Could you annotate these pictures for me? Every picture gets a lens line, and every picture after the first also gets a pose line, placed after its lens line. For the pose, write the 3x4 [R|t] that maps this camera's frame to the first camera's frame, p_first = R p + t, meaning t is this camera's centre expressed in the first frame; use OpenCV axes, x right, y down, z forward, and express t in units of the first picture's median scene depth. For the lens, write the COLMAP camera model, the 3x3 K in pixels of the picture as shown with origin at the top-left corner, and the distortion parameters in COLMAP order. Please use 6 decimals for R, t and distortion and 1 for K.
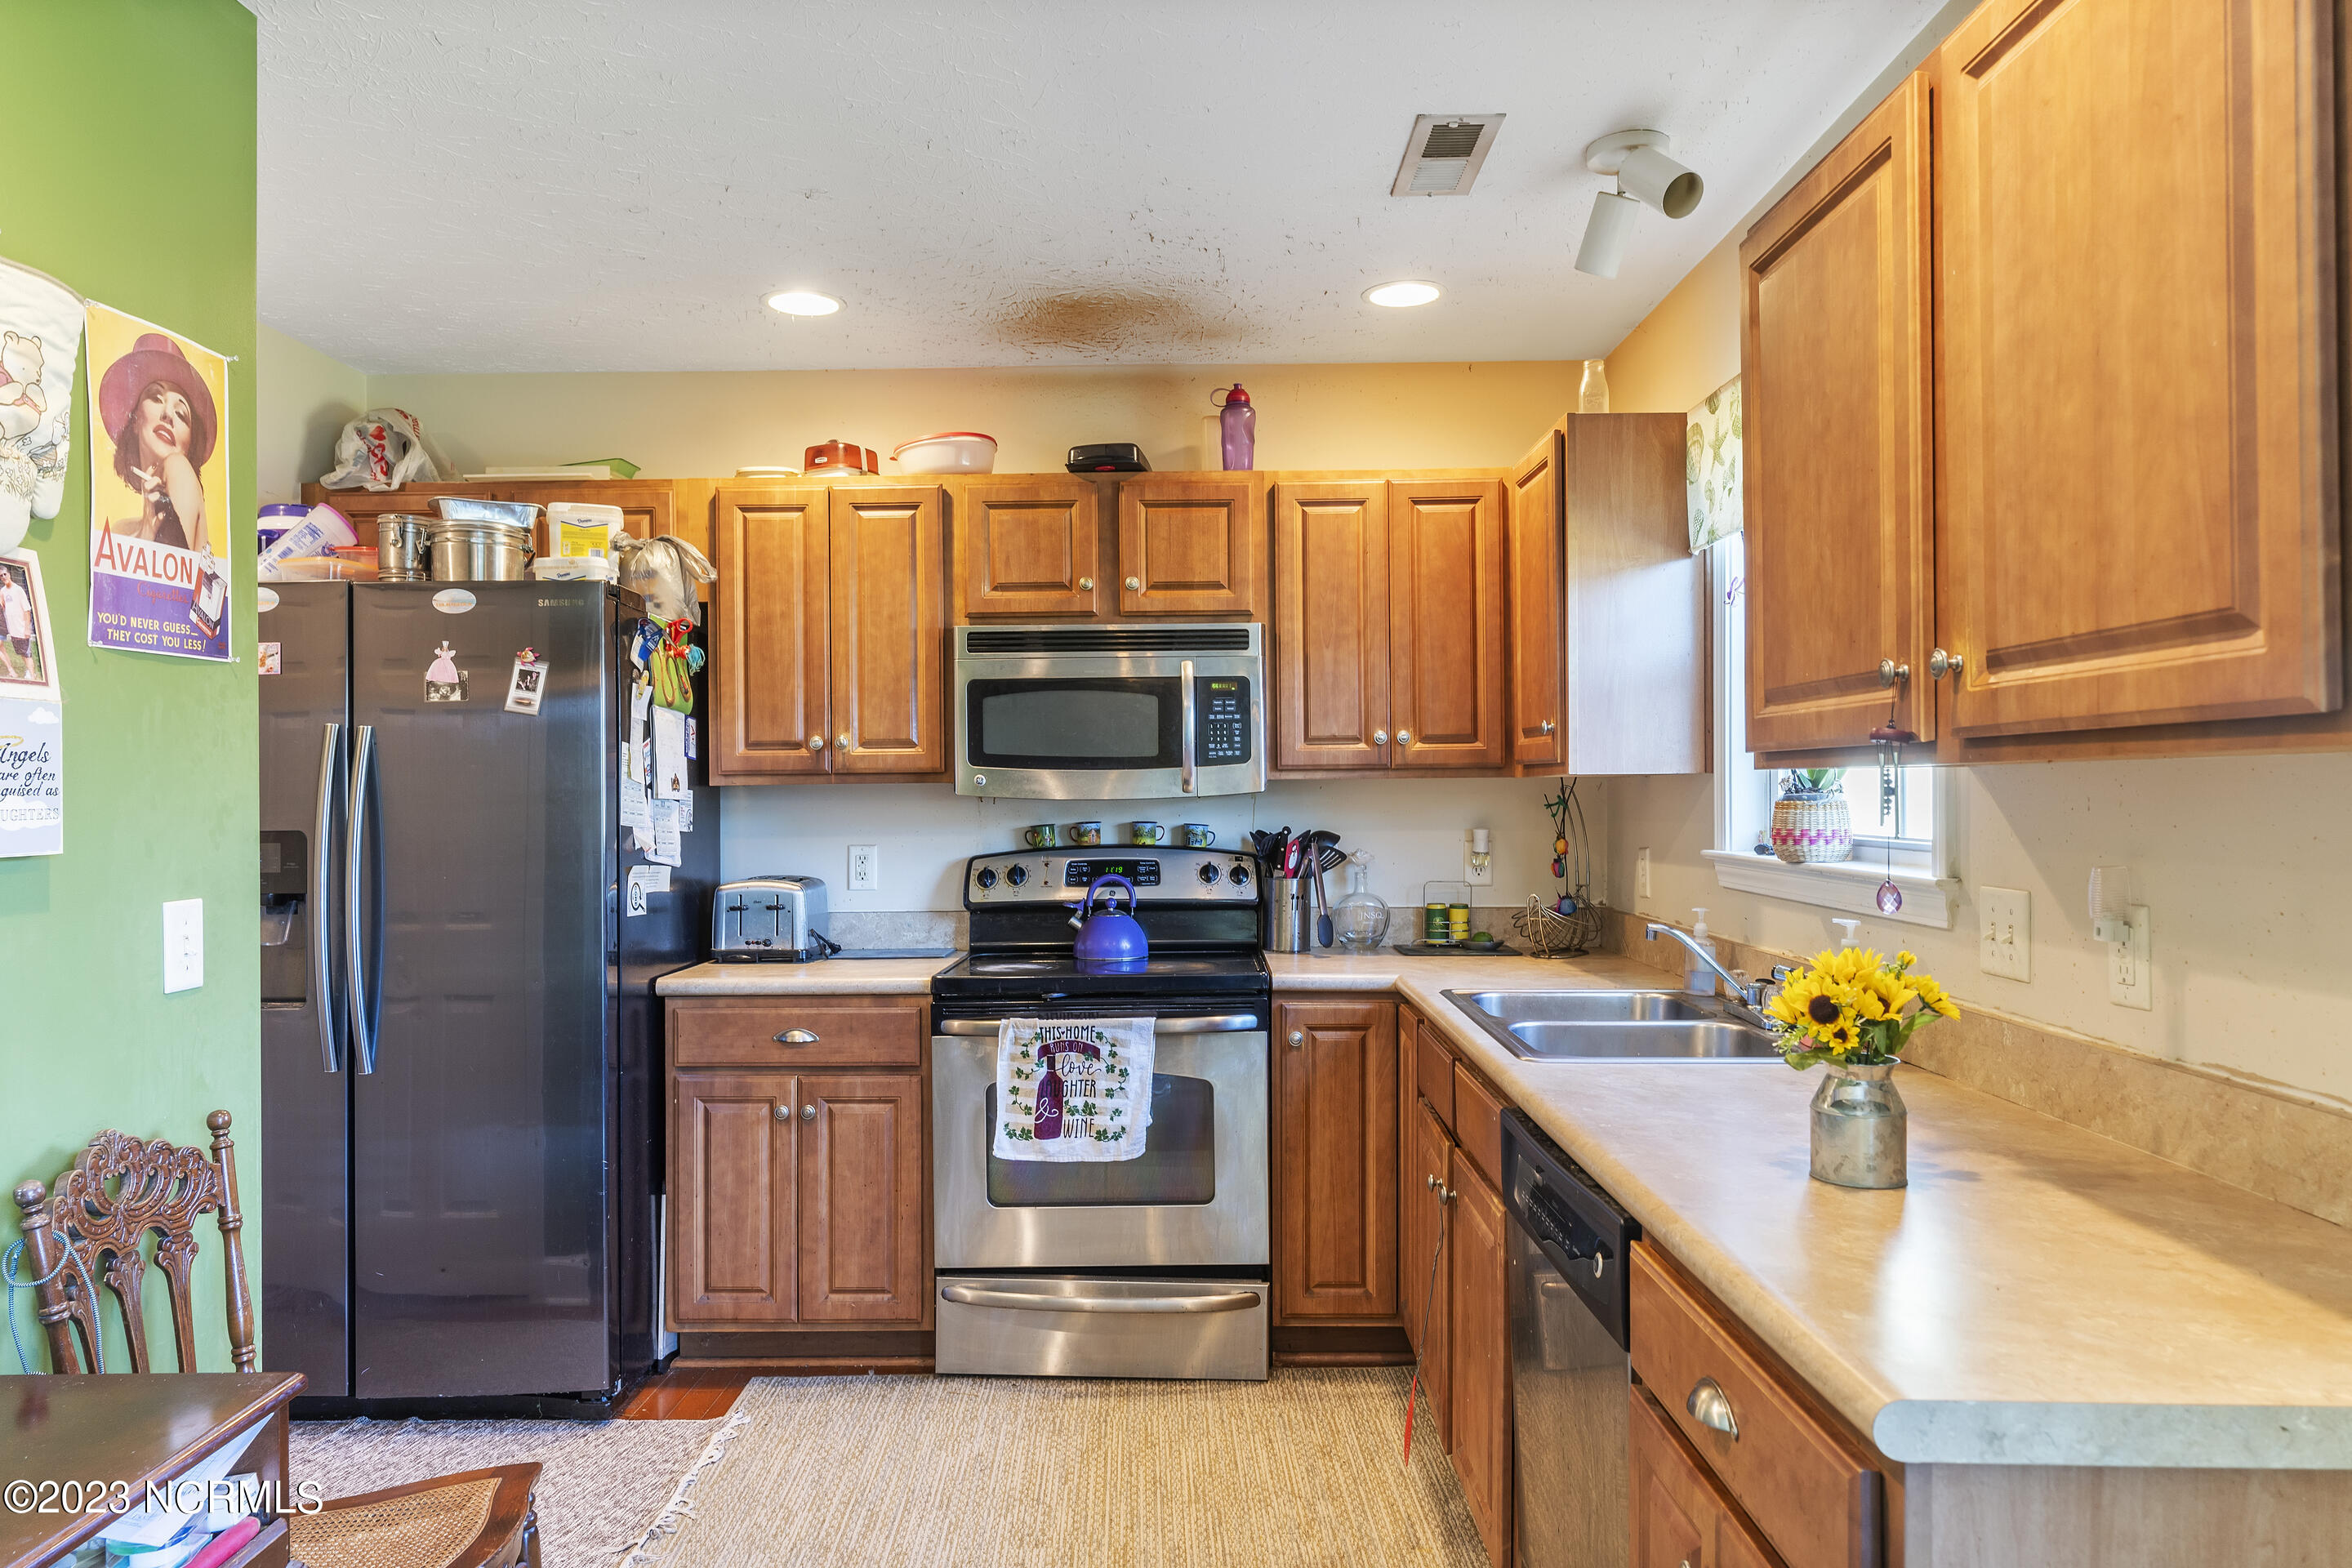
lens RADIAL K [[1524.7, 0, 1099.2], [0, 1524.7, 794.1], [0, 0, 1]] dist [0.005635, 0.000754]
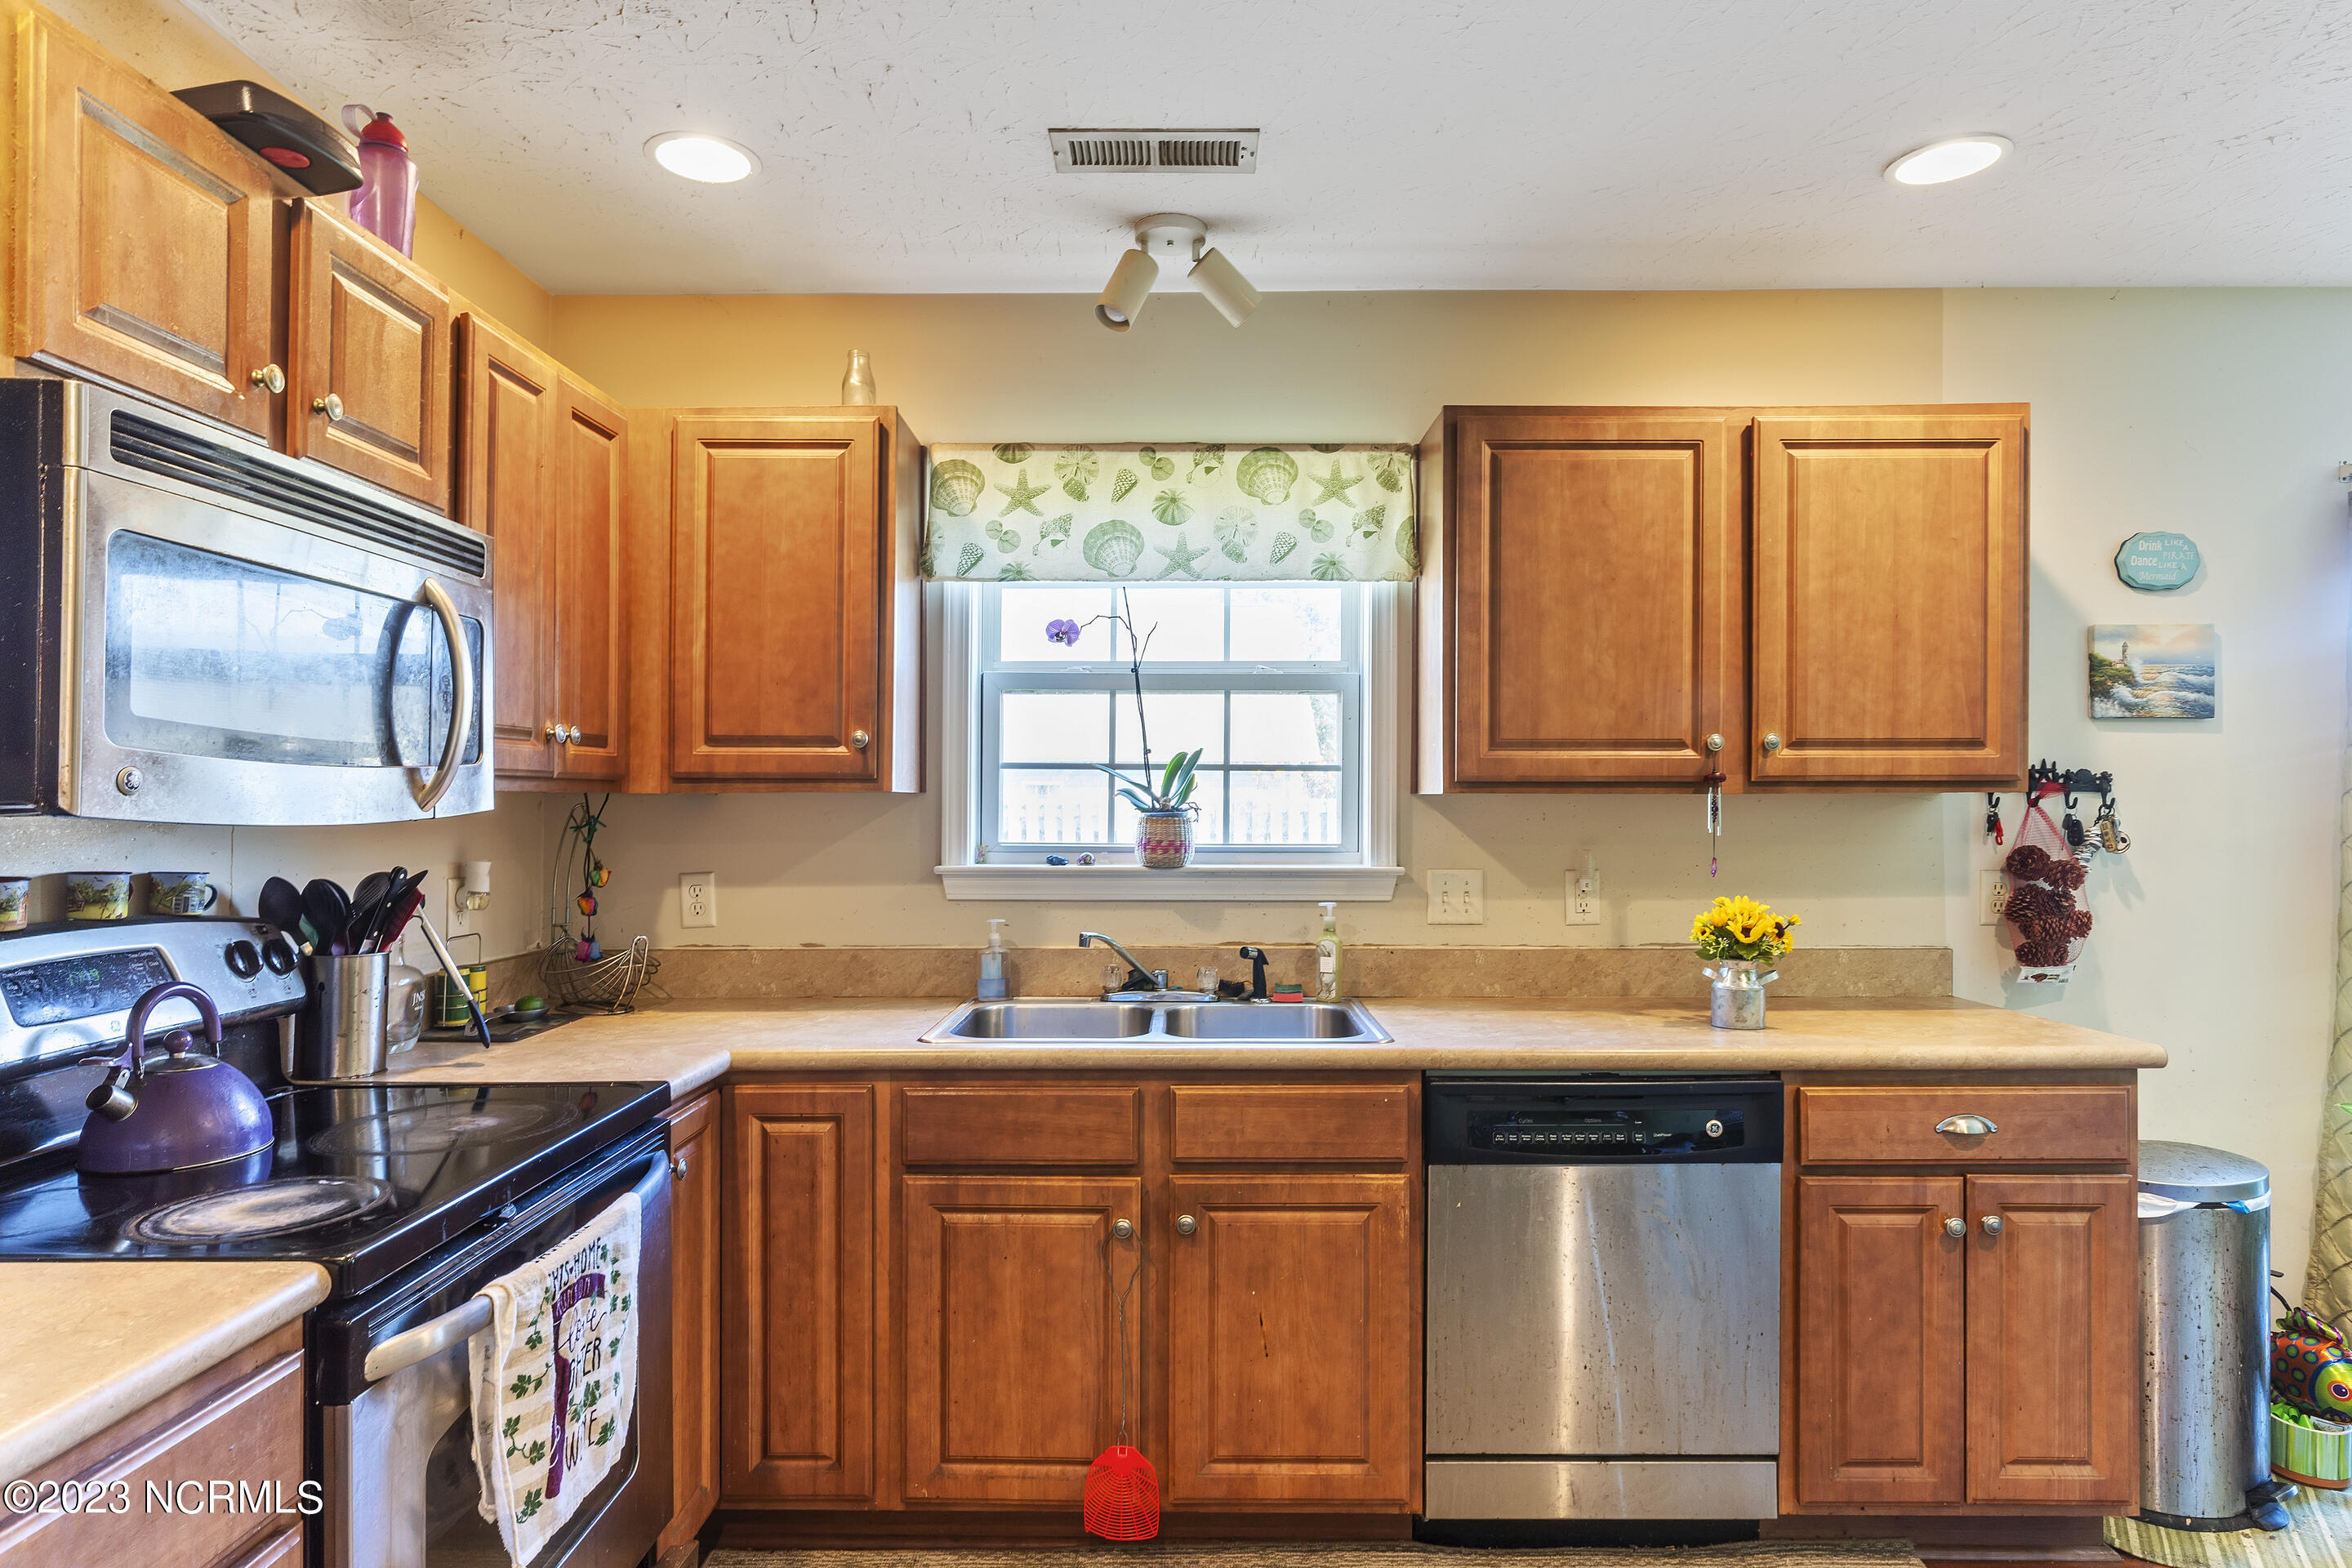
lens RADIAL K [[1301.7, 0, 1176.0], [0, 1301.7, 784.0], [0, 0, 1]] dist [0.003427, 0.001462]
pose [[-0.042071, 0.020459, 0.998905, -0.475025], [0.002901, 0.999789, -0.020355, -0.000932], [-0.999110, 0.002041, -0.042122, 0.824109]]
